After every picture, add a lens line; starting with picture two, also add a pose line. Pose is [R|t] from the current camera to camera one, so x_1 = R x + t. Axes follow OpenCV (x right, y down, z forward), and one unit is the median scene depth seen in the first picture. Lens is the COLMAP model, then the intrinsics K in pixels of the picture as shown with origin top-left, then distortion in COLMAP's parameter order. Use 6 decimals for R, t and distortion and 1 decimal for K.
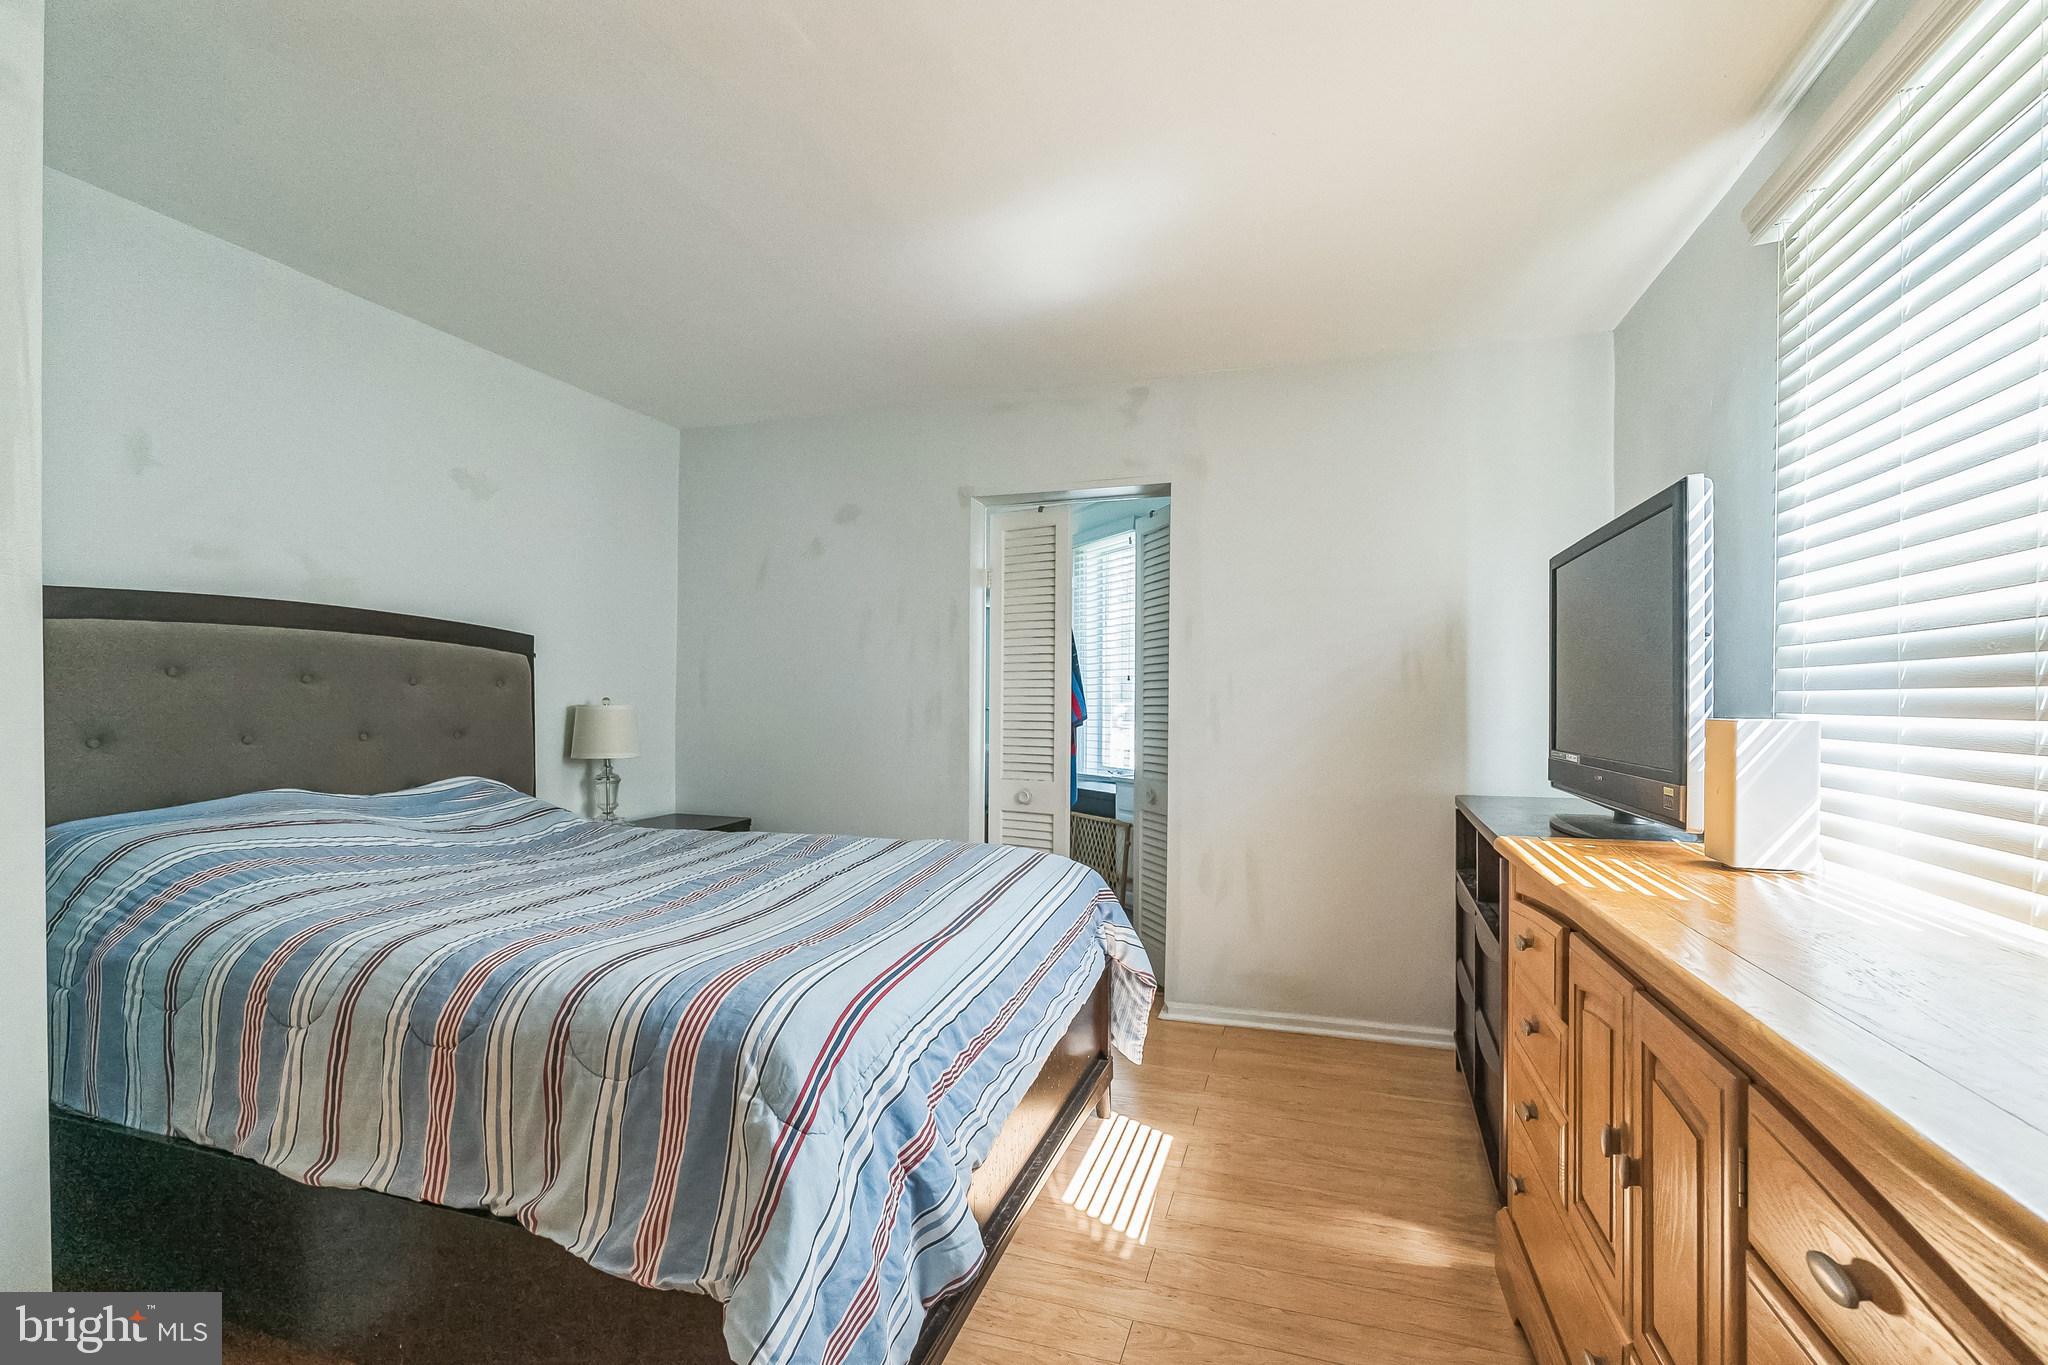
lens RADIAL K [[961.6, 0, 1015.5], [0, 961.6, 687.6], [0, 0, 1]] dist [0.001811, 0.000078]
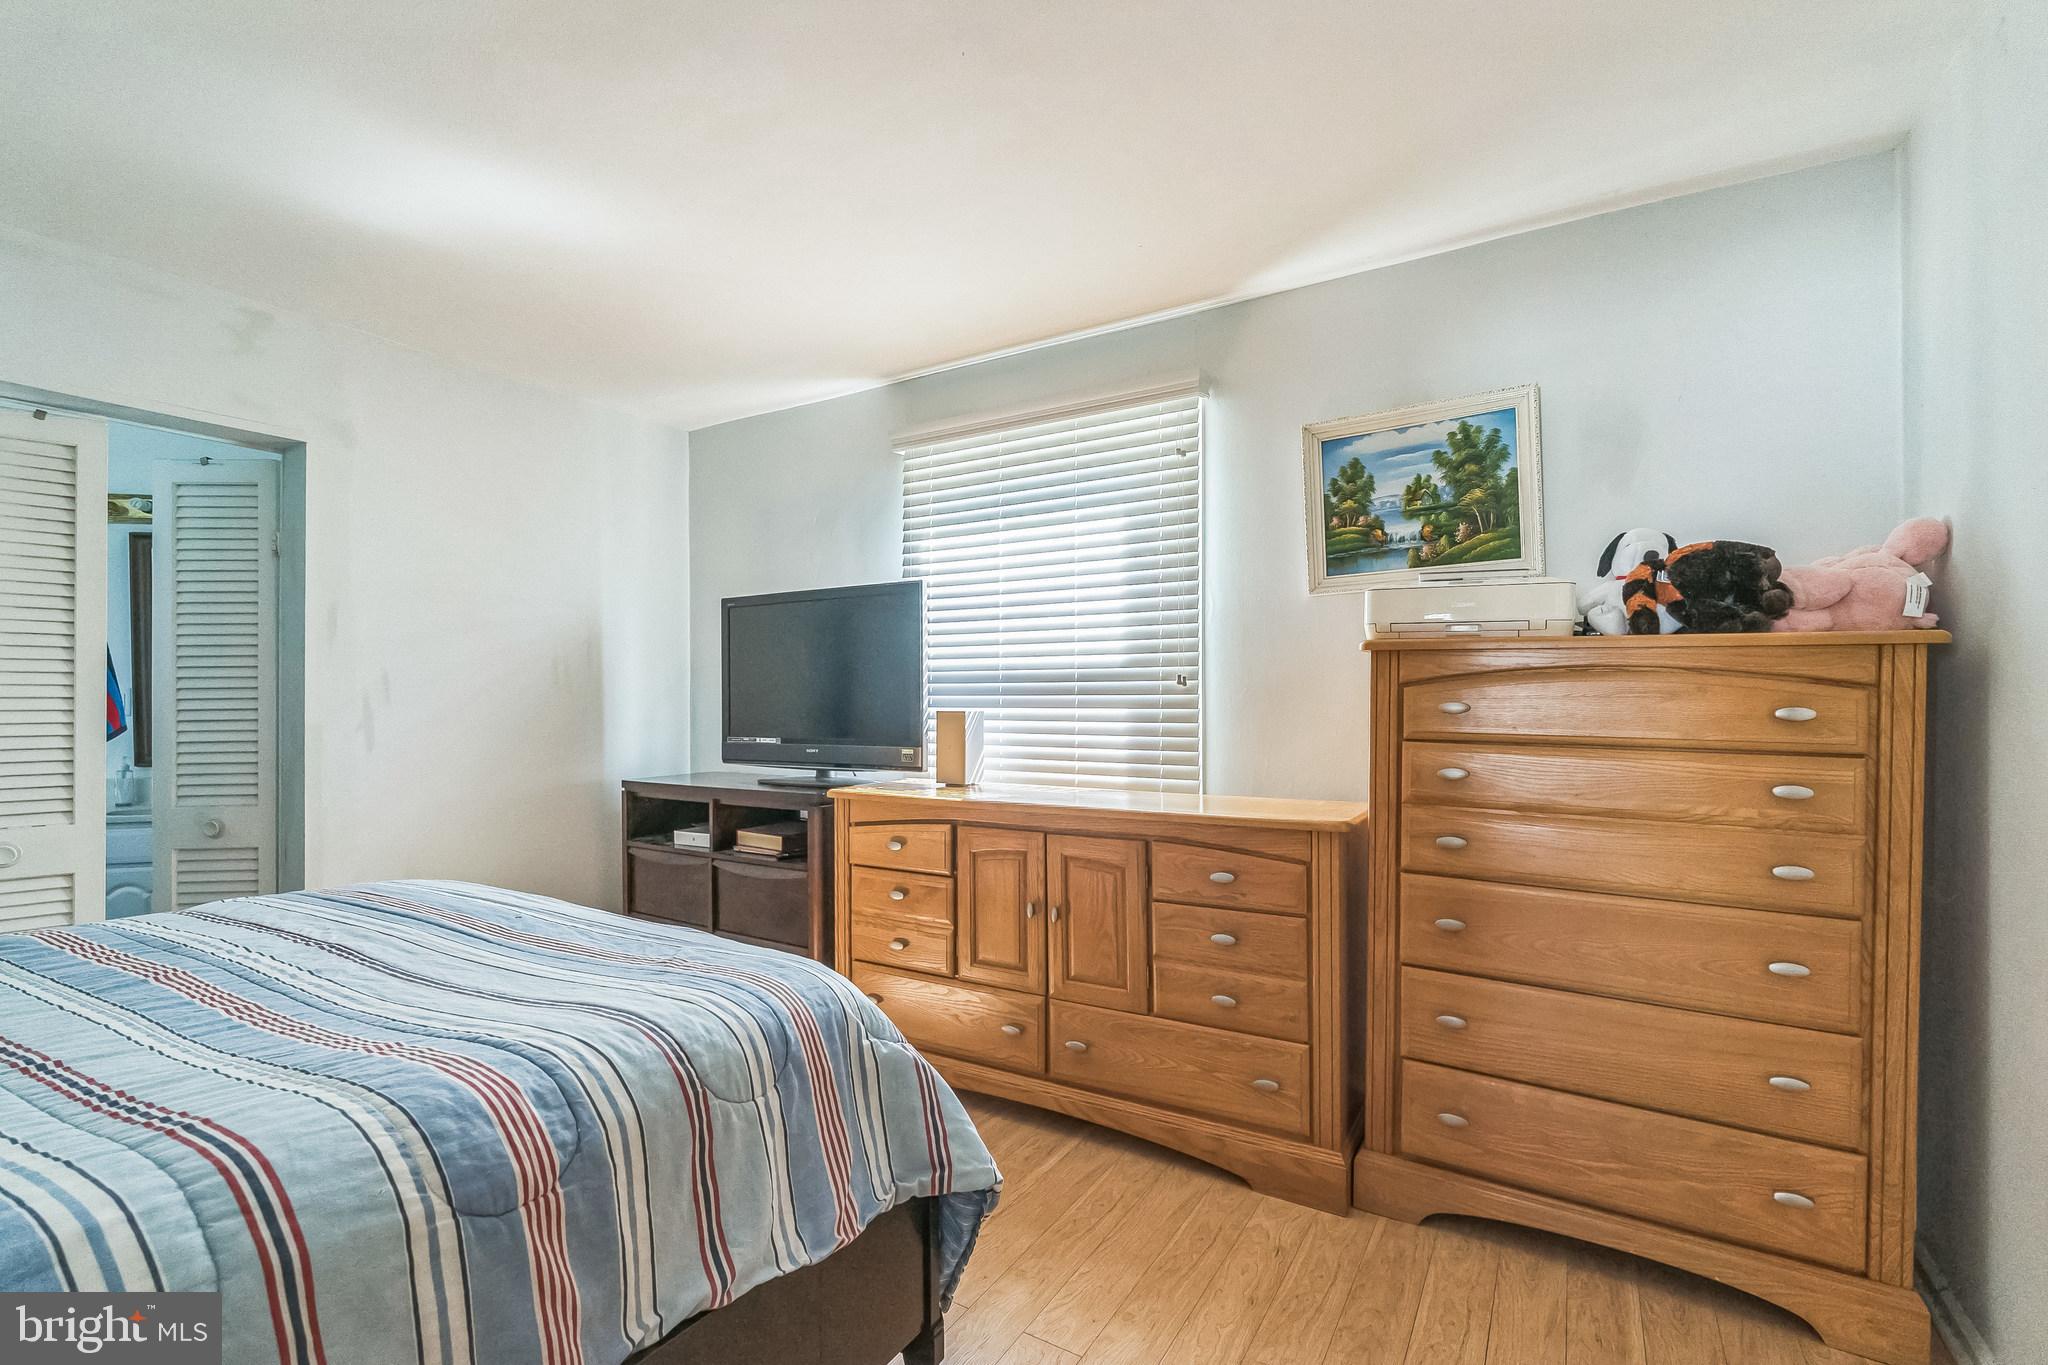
lens RADIAL K [[910.9, 0, 1018.0], [0, 910.9, 695.9], [0, 0, 1]] dist [-0.000359, -0.000881]
pose [[0.230665, 0.004390, 0.973023, -0.534834], [-0.013407, 0.999909, -0.001333, 0.002178], [-0.972941, -0.012738, 0.230703, 0.234459]]
